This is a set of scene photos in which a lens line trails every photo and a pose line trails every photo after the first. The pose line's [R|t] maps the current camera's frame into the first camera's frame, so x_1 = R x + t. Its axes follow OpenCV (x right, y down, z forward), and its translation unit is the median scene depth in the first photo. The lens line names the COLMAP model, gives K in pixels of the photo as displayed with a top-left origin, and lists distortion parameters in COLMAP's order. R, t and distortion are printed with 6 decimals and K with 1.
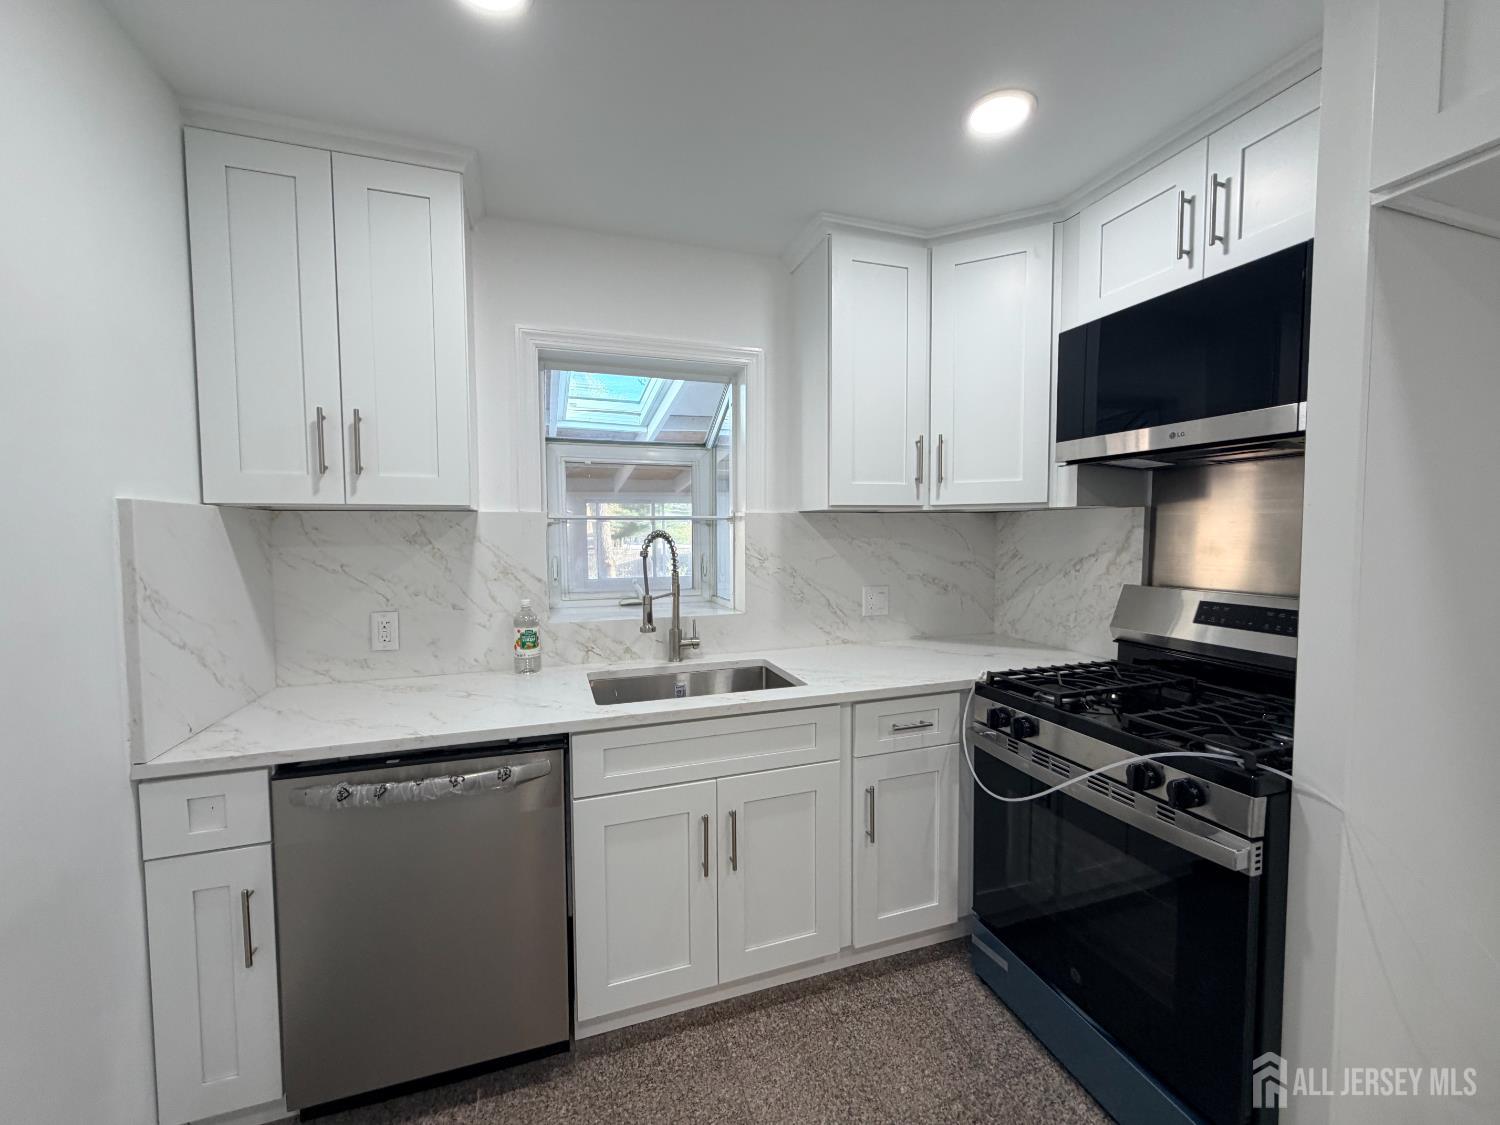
lens RADIAL K [[604.0, 0, 742.3], [0, 604.0, 562.9], [0, 0, 1]] dist [0.000590, 0.000005]
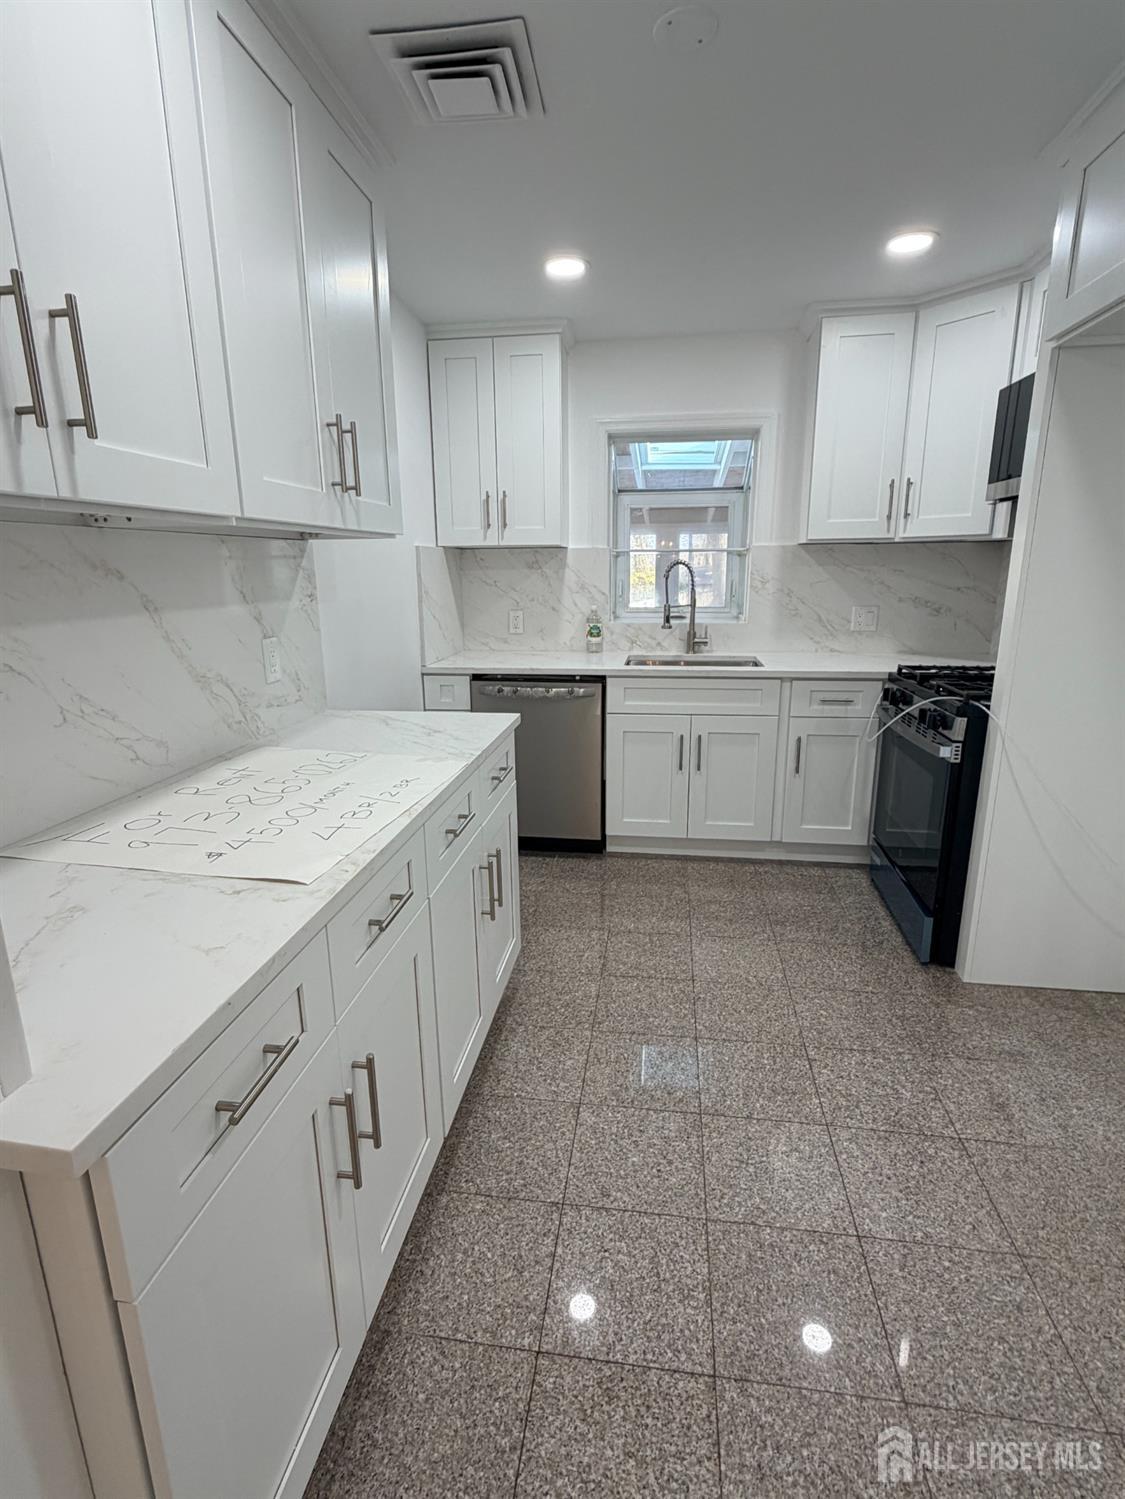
lens RADIAL K [[730.1, 0, 562.5], [0, 730.1, 749.5], [0, 0, 1]] dist [0.001317, 0.000372]
pose [[0.894878, 0.107457, -0.433182, 0.434957], [-0.020833, 0.979582, 0.199963, 0.050116], [0.445824, -0.169918, 0.878845, -0.774518]]
